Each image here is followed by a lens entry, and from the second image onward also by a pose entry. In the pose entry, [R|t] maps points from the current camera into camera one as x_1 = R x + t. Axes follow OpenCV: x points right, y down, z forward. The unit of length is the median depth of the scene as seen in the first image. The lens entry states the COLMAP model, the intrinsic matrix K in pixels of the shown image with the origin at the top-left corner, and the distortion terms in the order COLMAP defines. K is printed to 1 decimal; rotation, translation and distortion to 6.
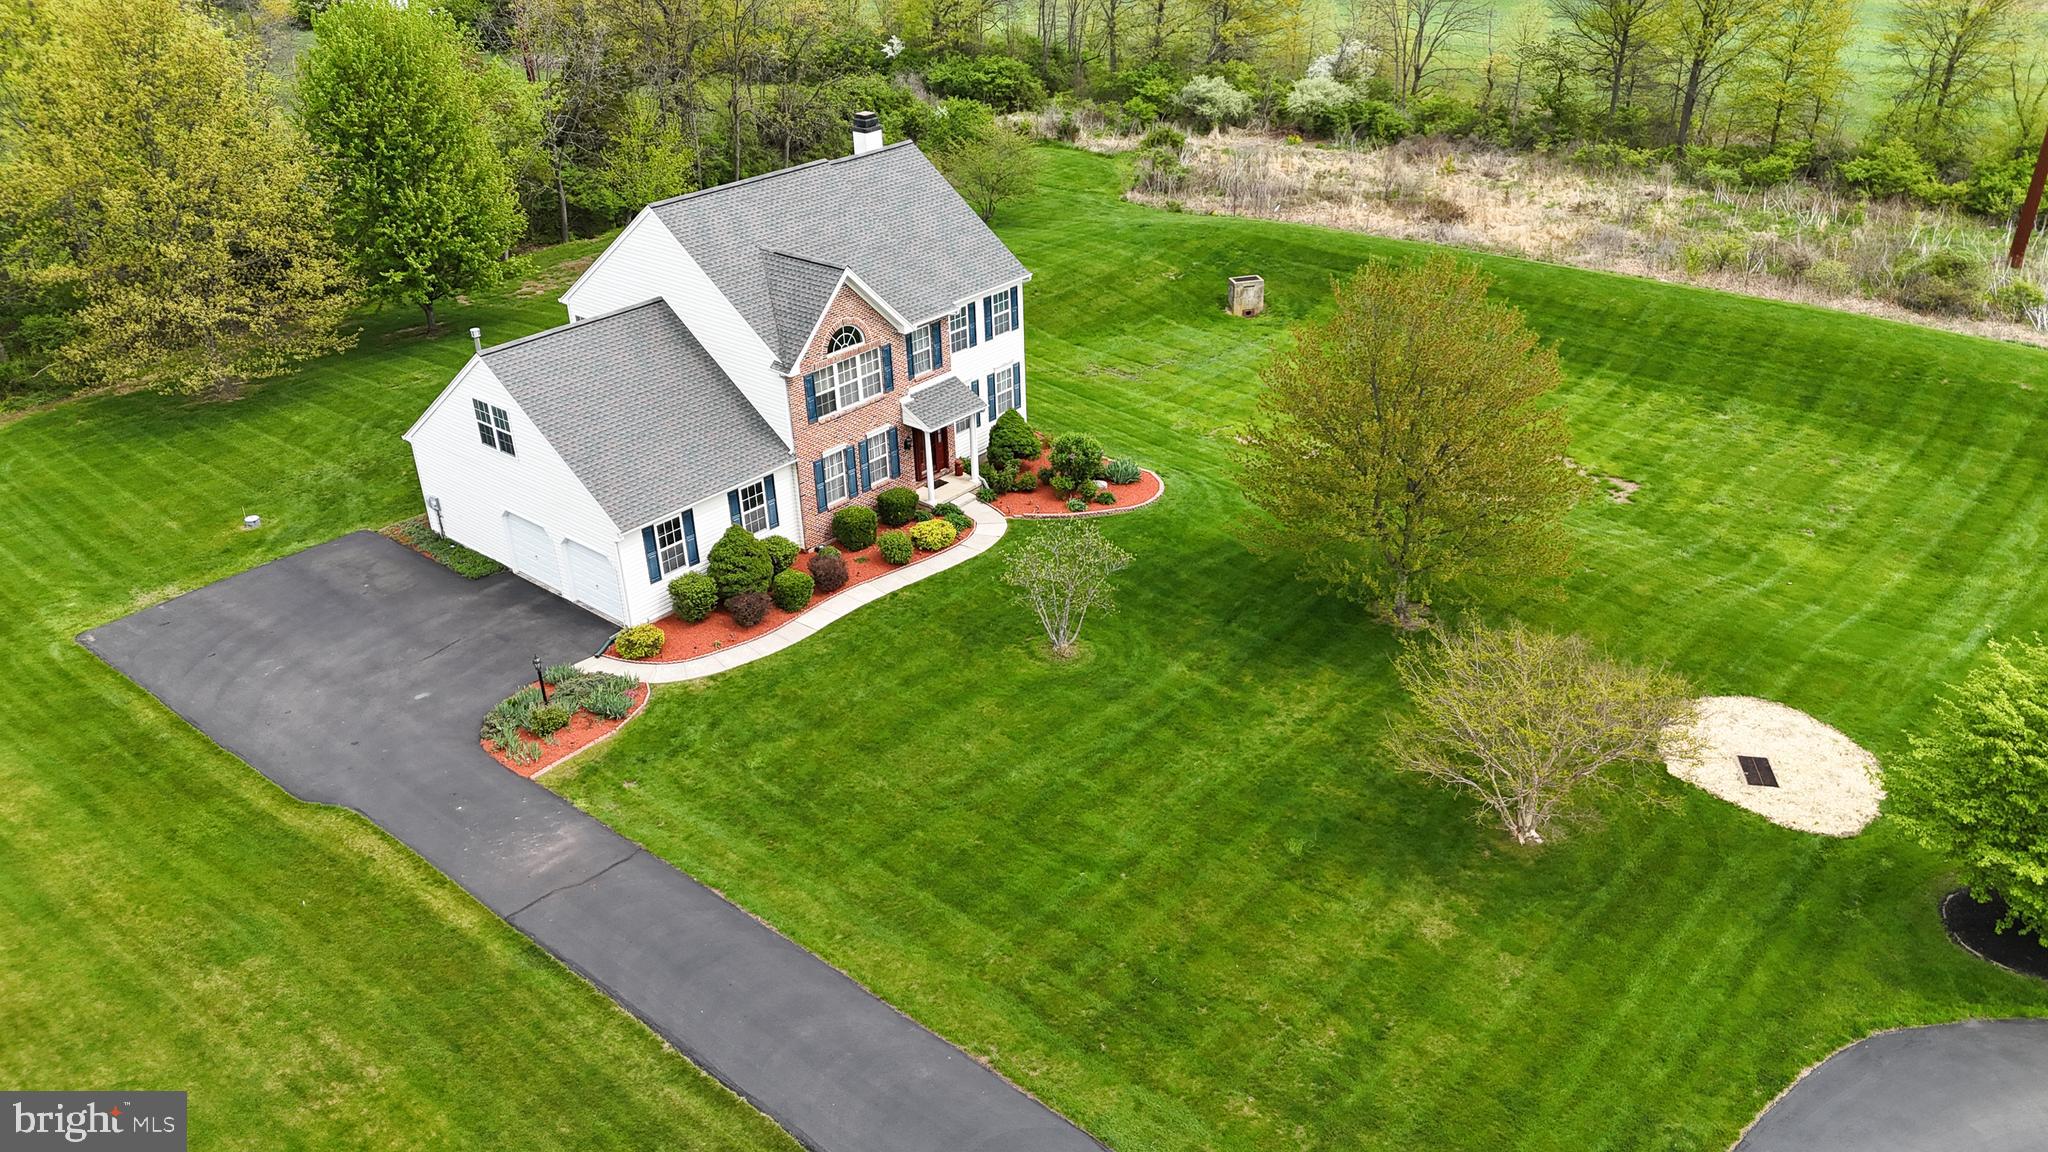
lens RADIAL K [[1483.9, 0, 1024.0], [0, 1483.9, 576.0], [0, 0, 1]] dist [0.121911, -0.209902]
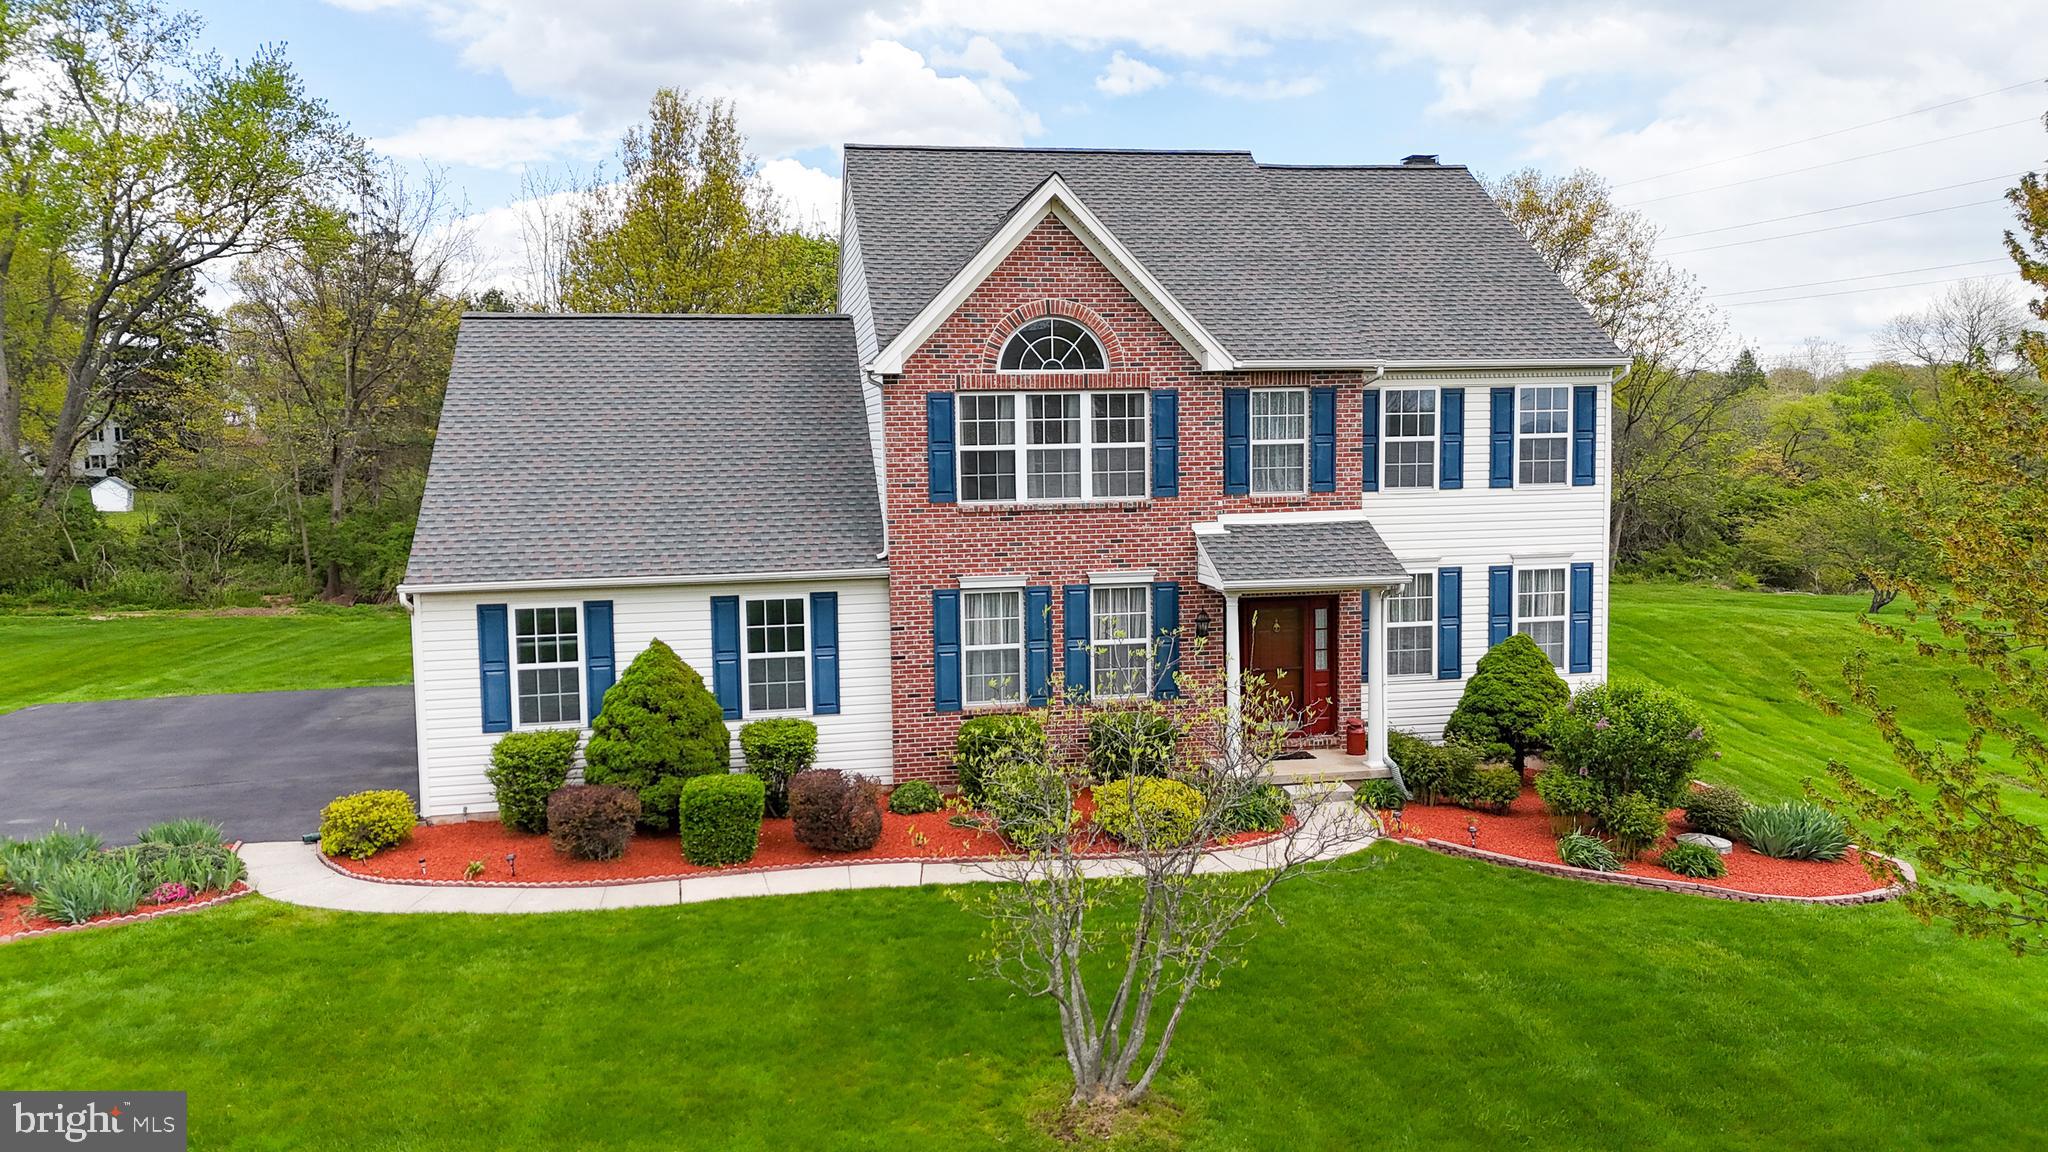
lens RADIAL K [[1483.9, 0, 1024.0], [0, 1483.9, 576.0], [0, 0, 1]] dist [0.121911, -0.209902]
pose [[0.778006, 0.071817, -0.624138, 0.165695], [-0.299883, 0.915417, -0.268480, 0.033789], [0.552065, 0.396048, 0.733737, 0.668427]]
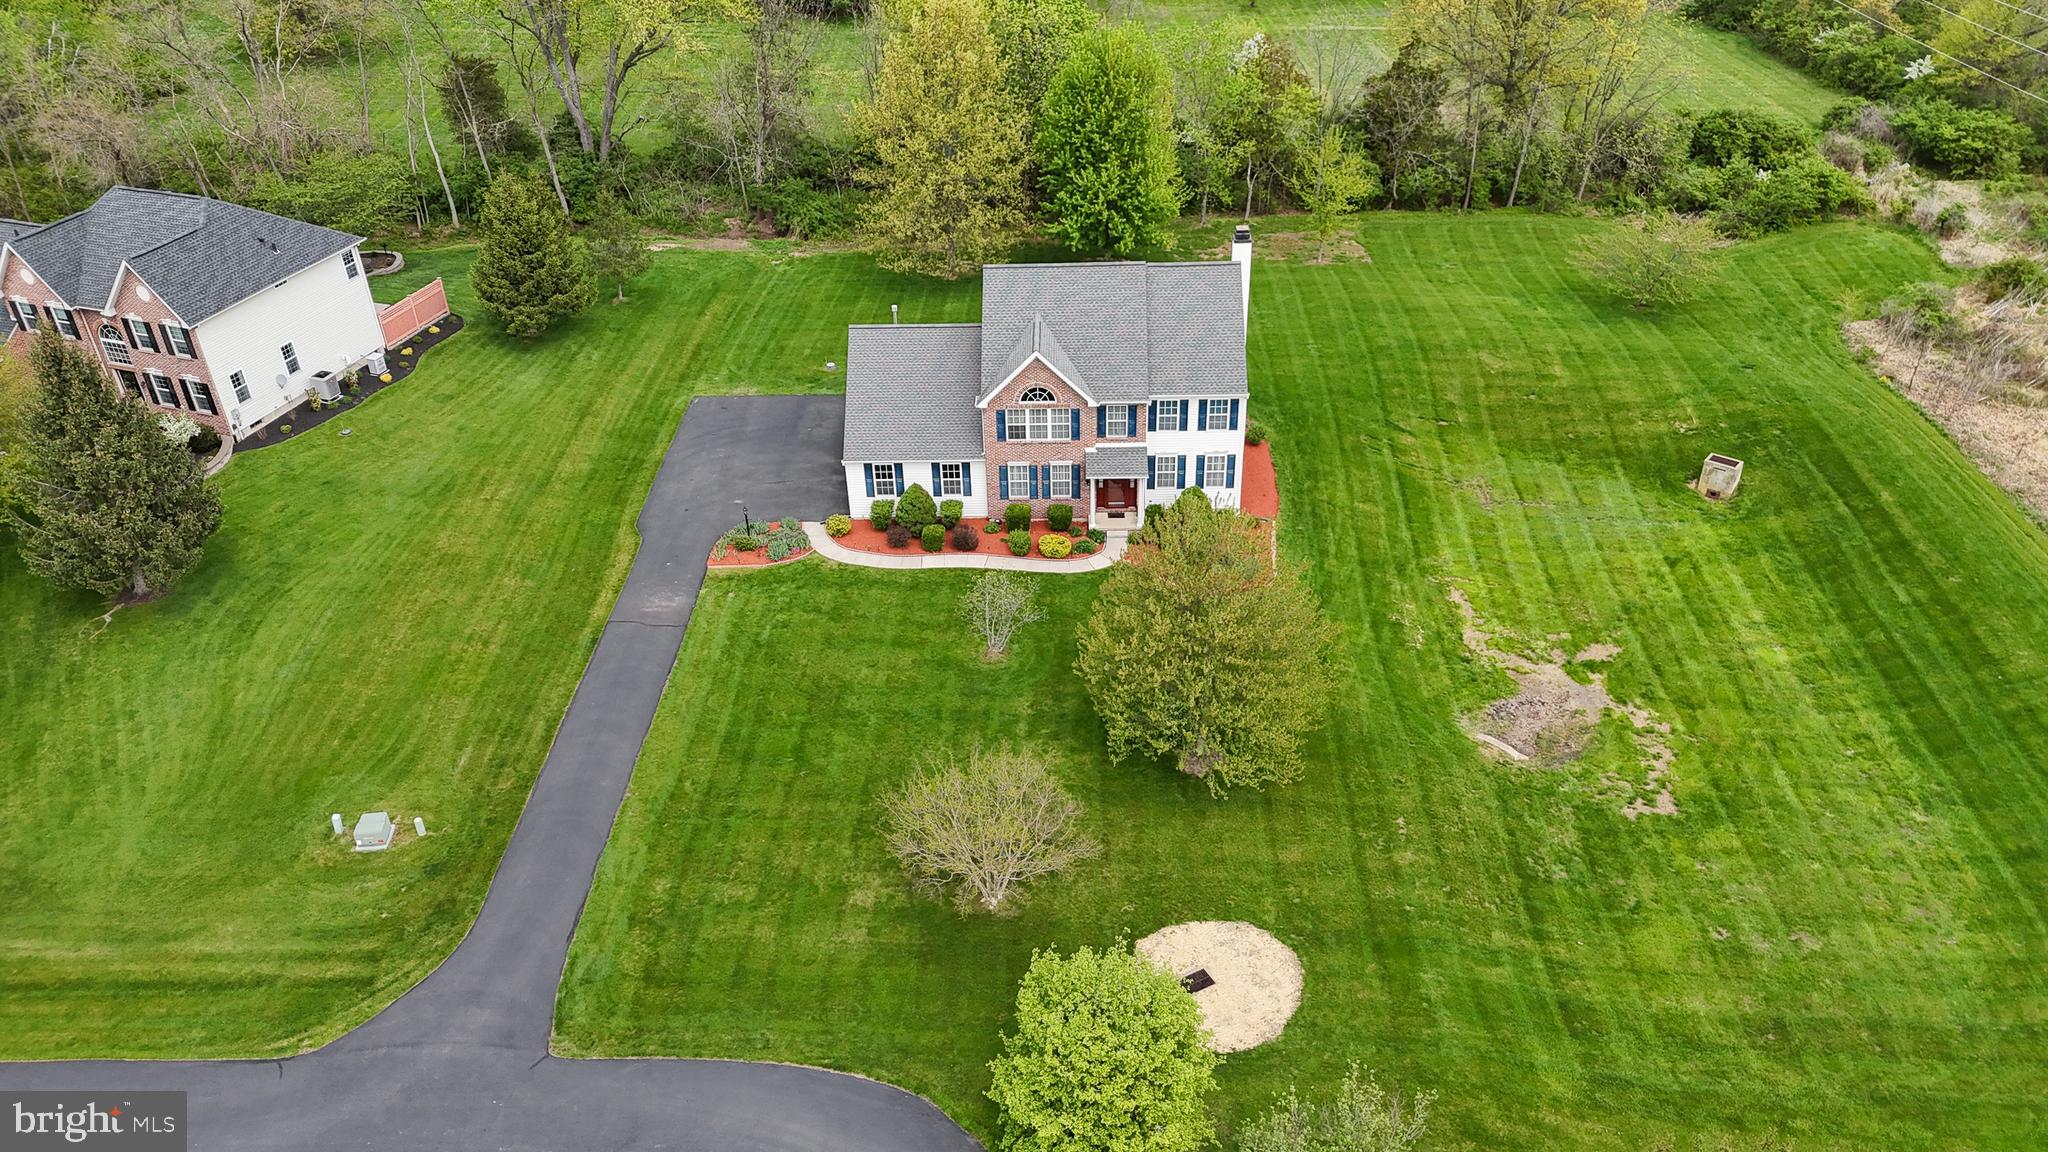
lens RADIAL K [[1483.9, 0, 1024.0], [0, 1483.9, 576.0], [0, 0, 1]] dist [0.121911, -0.209902]
pose [[0.628126, 0.440181, -0.641638, 0.843502], [-0.355675, 0.895842, 0.266387, -0.371229], [0.692064, 0.060890, 0.719263, -0.021042]]
